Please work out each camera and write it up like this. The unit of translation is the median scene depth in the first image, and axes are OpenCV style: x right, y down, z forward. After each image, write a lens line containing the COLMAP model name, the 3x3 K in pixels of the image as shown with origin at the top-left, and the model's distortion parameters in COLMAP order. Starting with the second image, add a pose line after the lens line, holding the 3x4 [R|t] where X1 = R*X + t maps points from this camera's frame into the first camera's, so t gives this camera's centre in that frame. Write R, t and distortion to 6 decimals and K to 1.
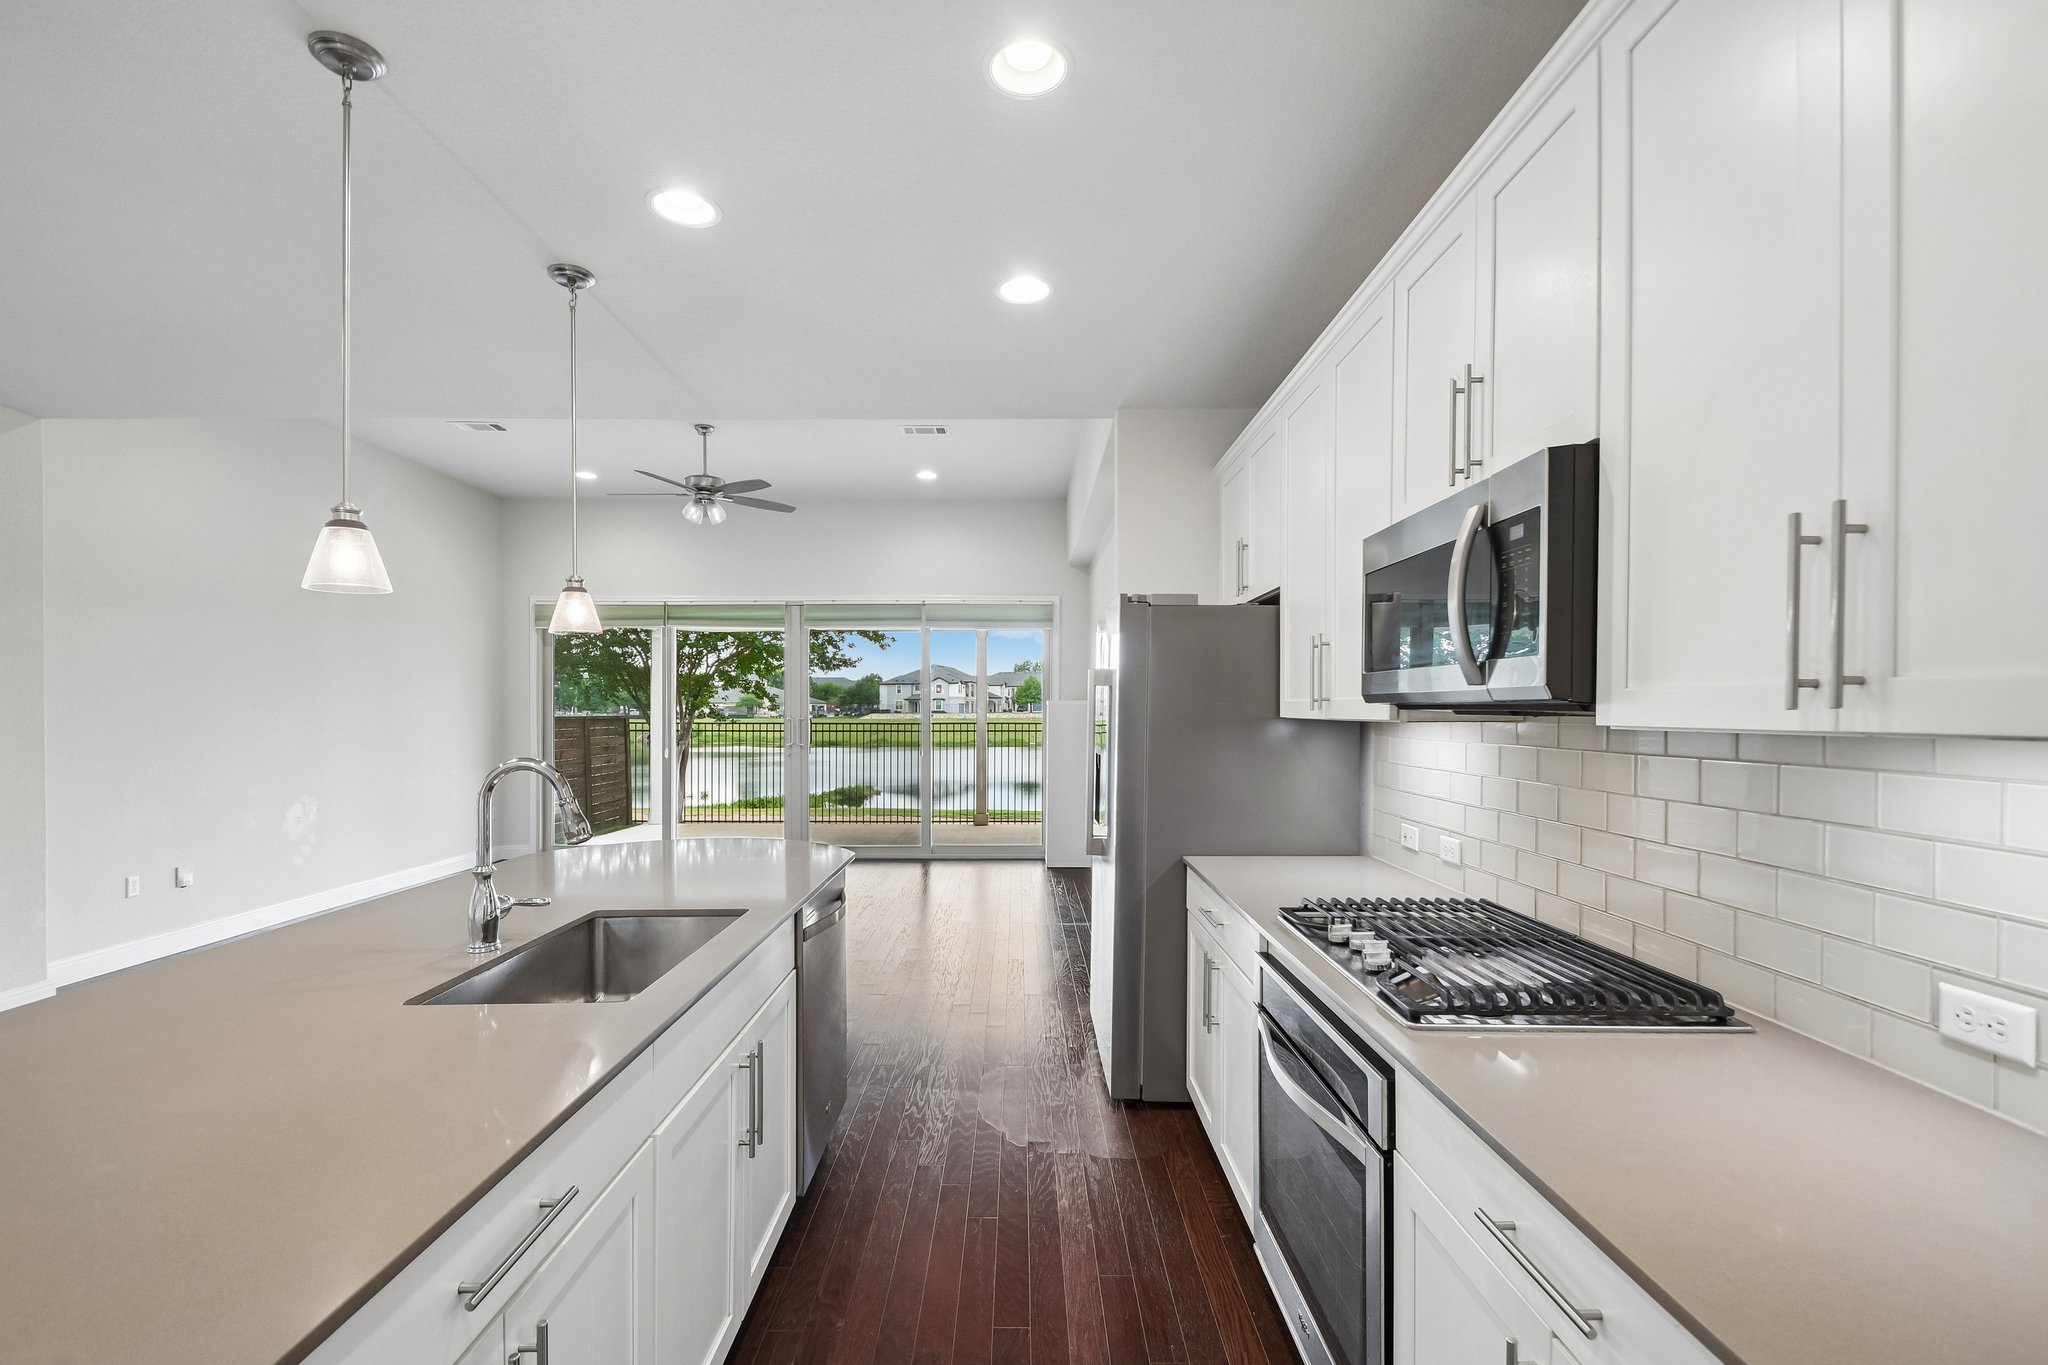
lens RADIAL K [[891.6, 0, 1025.2], [0, 891.6, 718.1], [0, 0, 1]] dist [-0.001178, -0.000231]
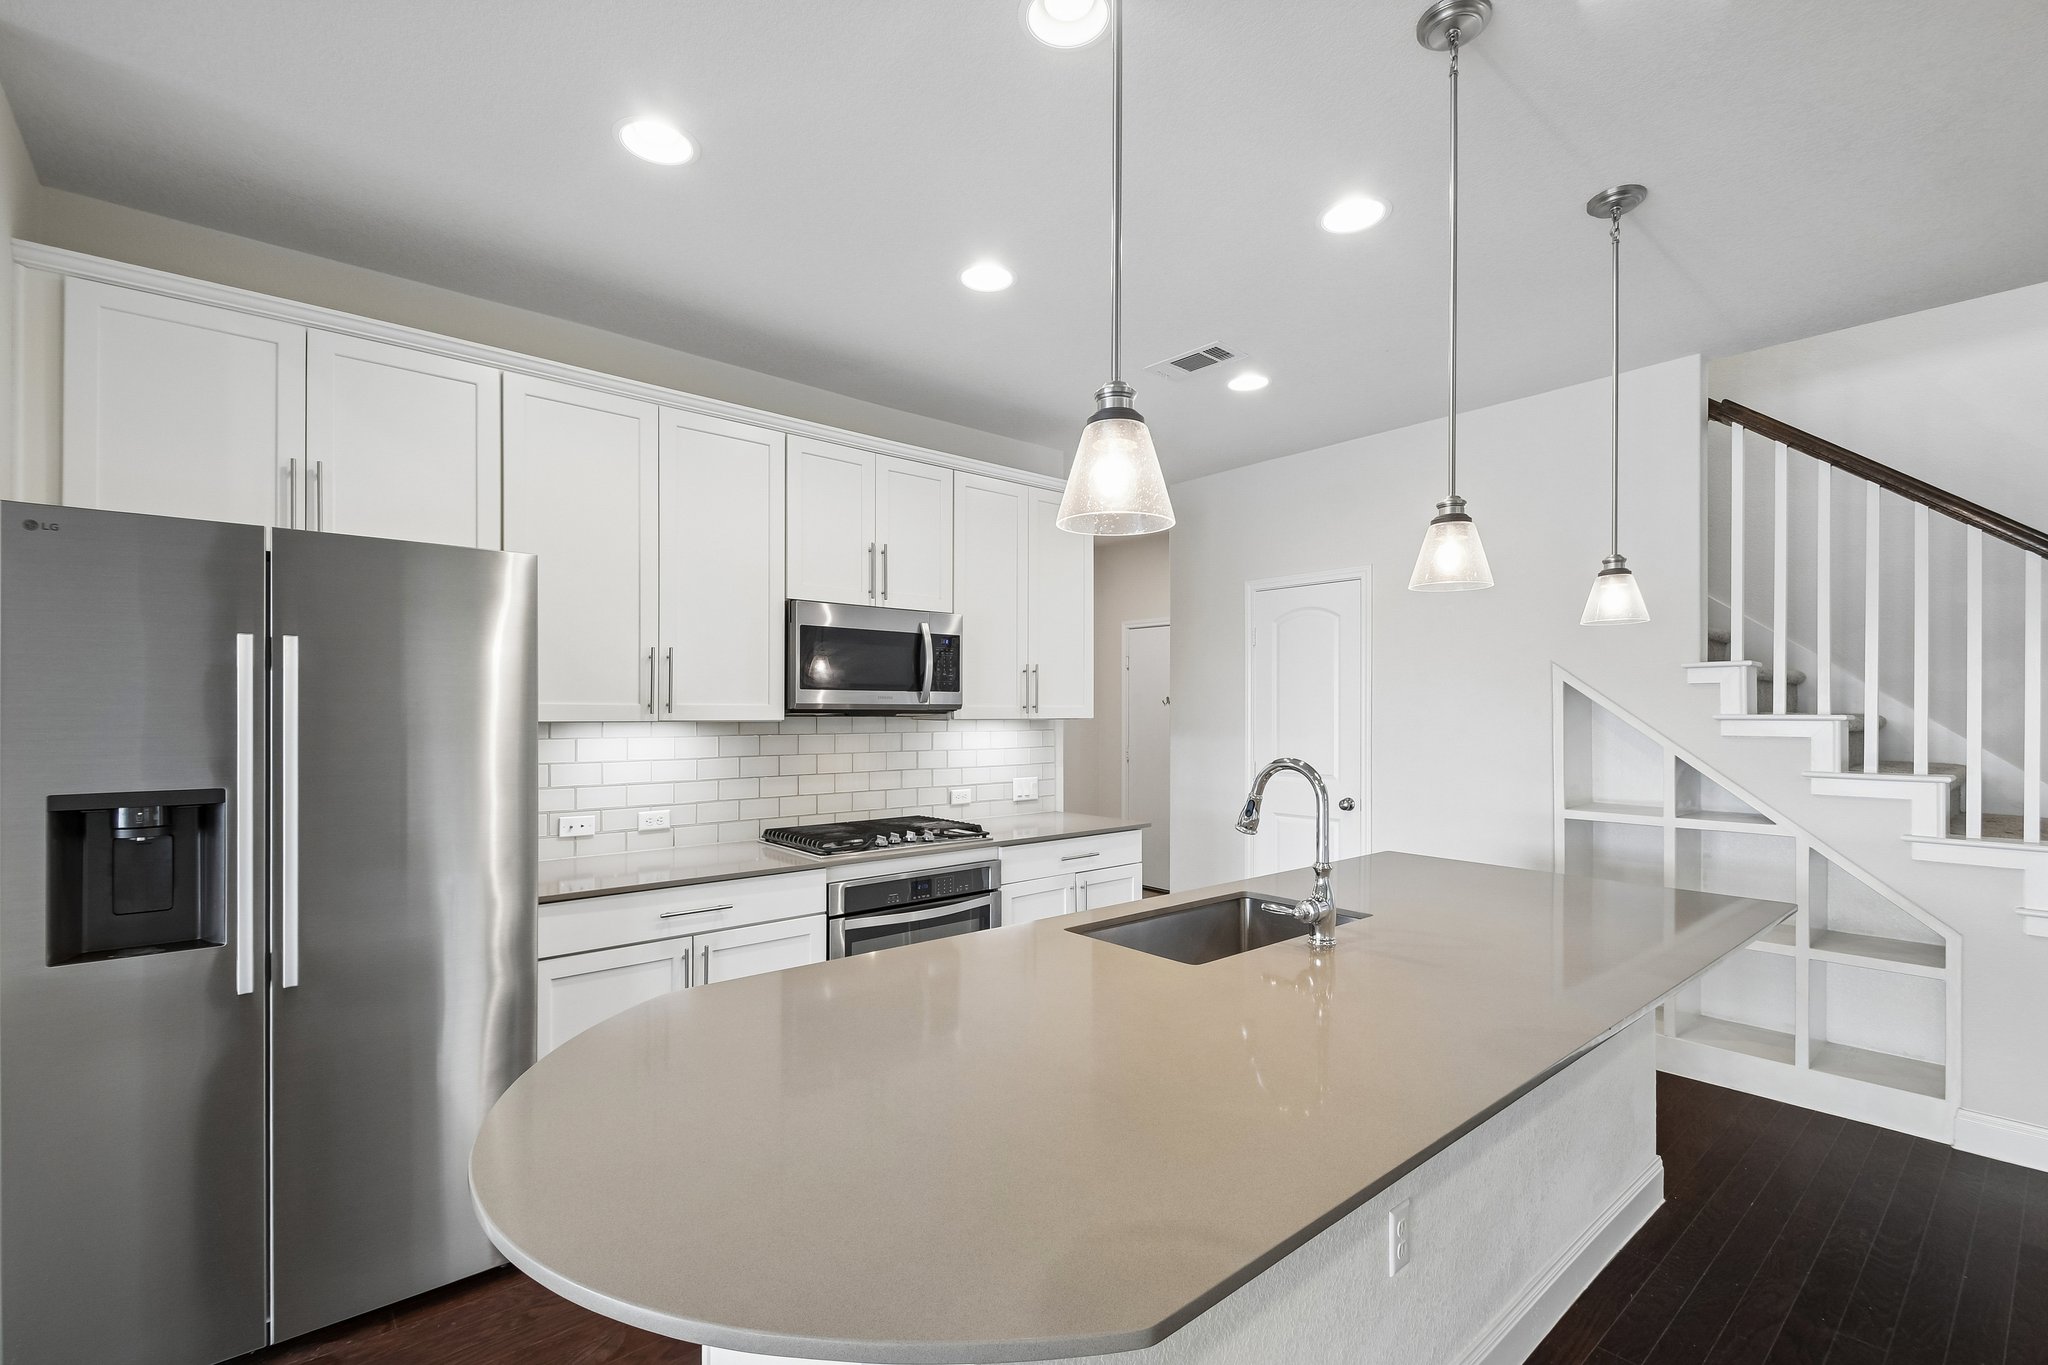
lens RADIAL K [[891.6, 0, 1025.2], [0, 891.6, 718.1], [0, 0, 1]] dist [-0.001178, -0.000231]
pose [[-0.649796, -0.000608, 0.760109, -1.090030], [0.008637, 0.999929, 0.008184, -0.009178], [-0.760060, 0.011883, -0.649744, 1.811685]]
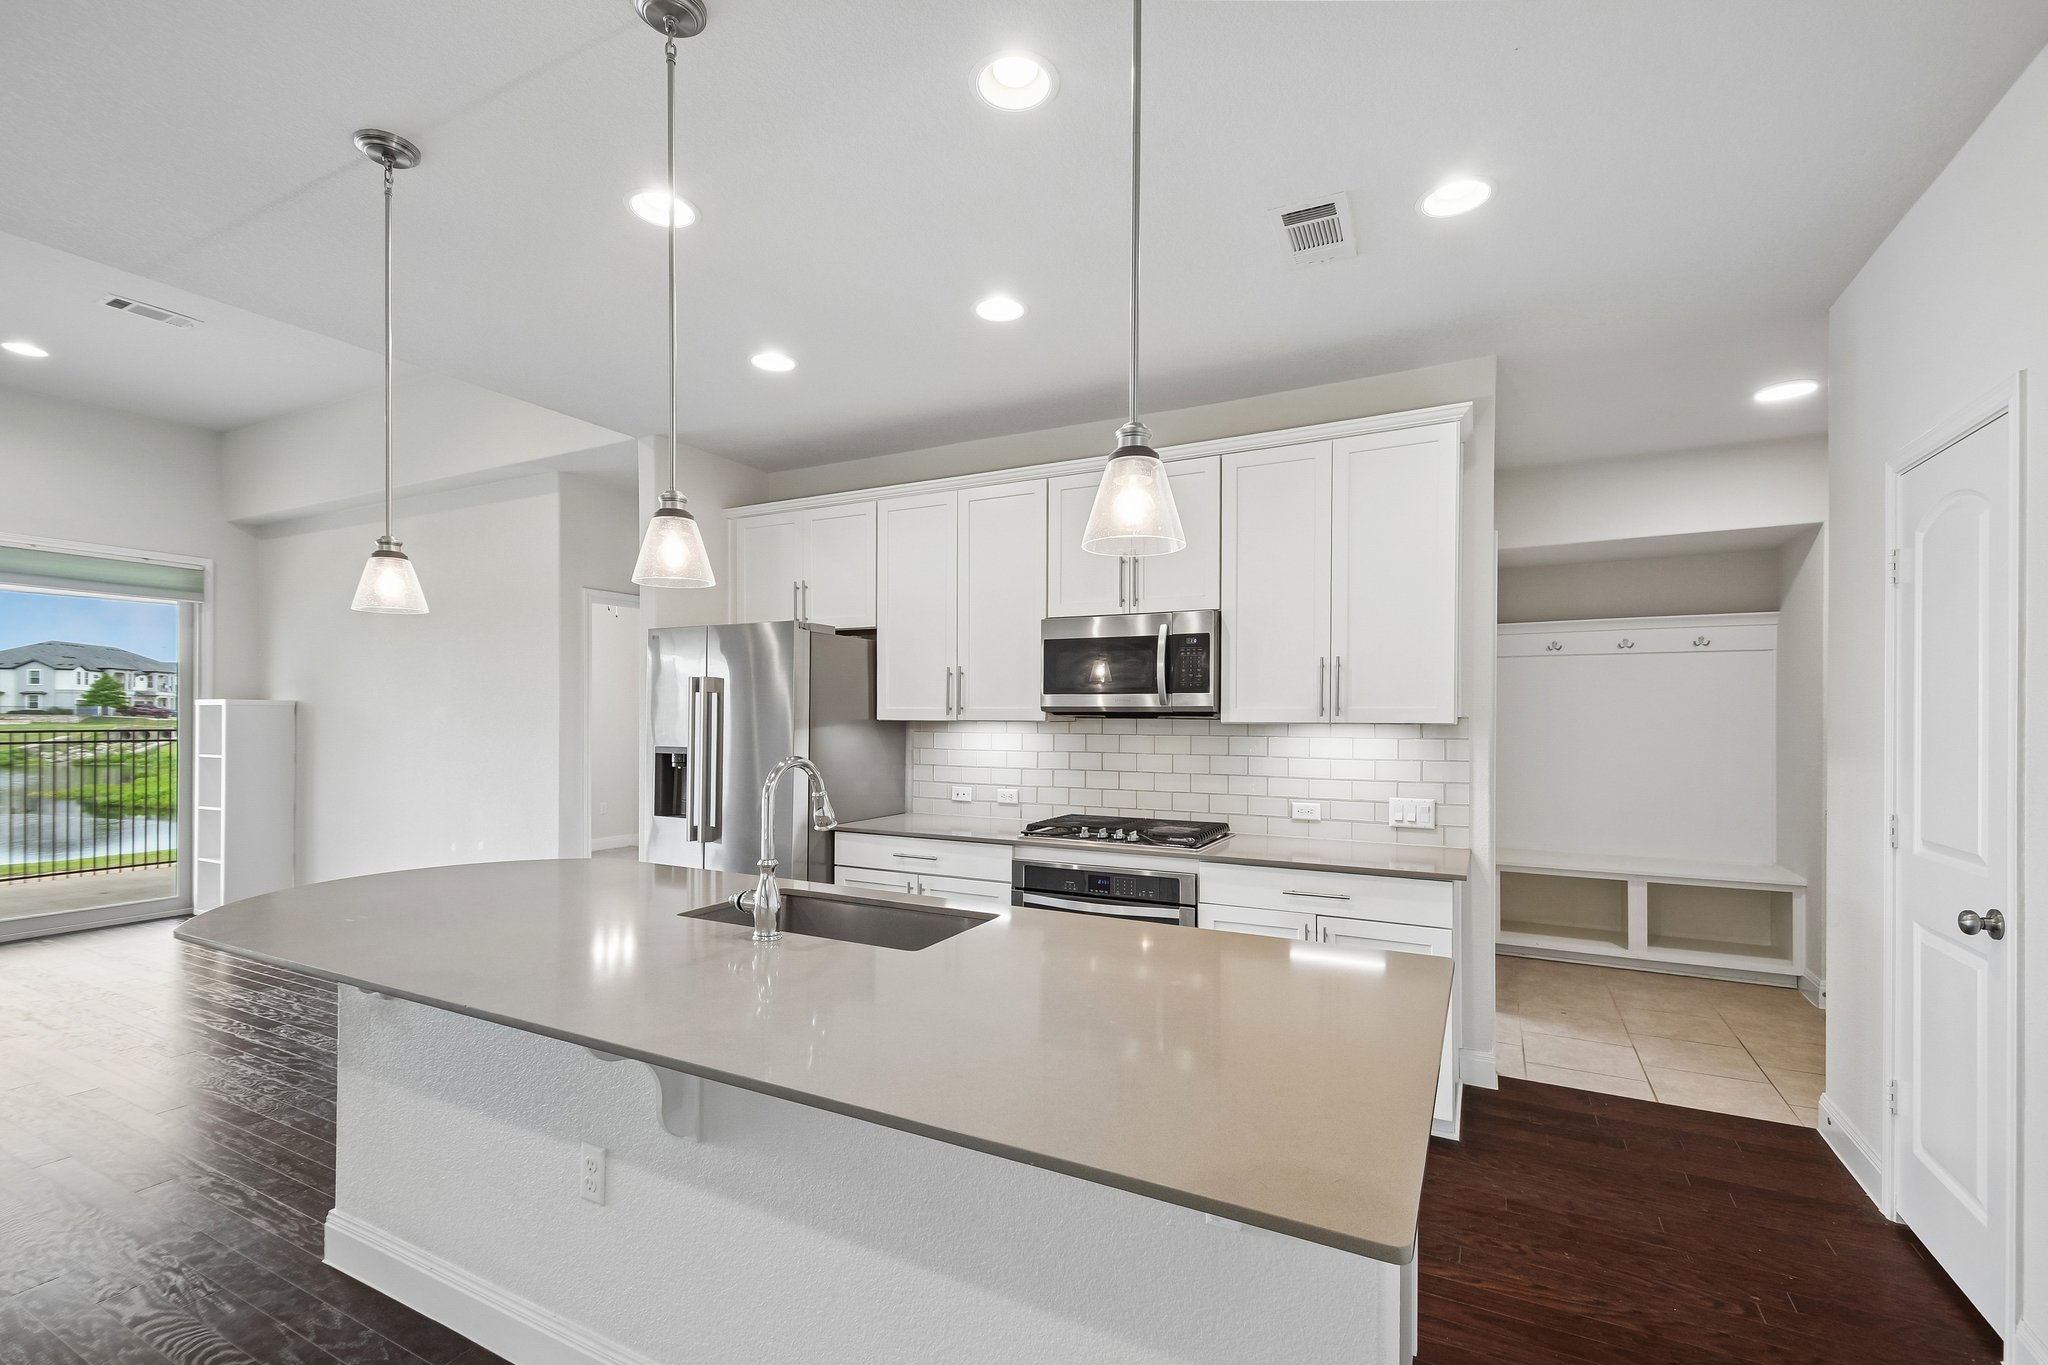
lens RADIAL K [[891.6, 0, 1025.2], [0, 891.6, 718.1], [0, 0, 1]] dist [-0.001178, -0.000231]
pose [[0.472451, 0.001716, 0.881355, -1.291753], [0.003393, 0.999987, -0.003766, 0.004714], [-0.881350, 0.004770, 0.472439, 0.201435]]
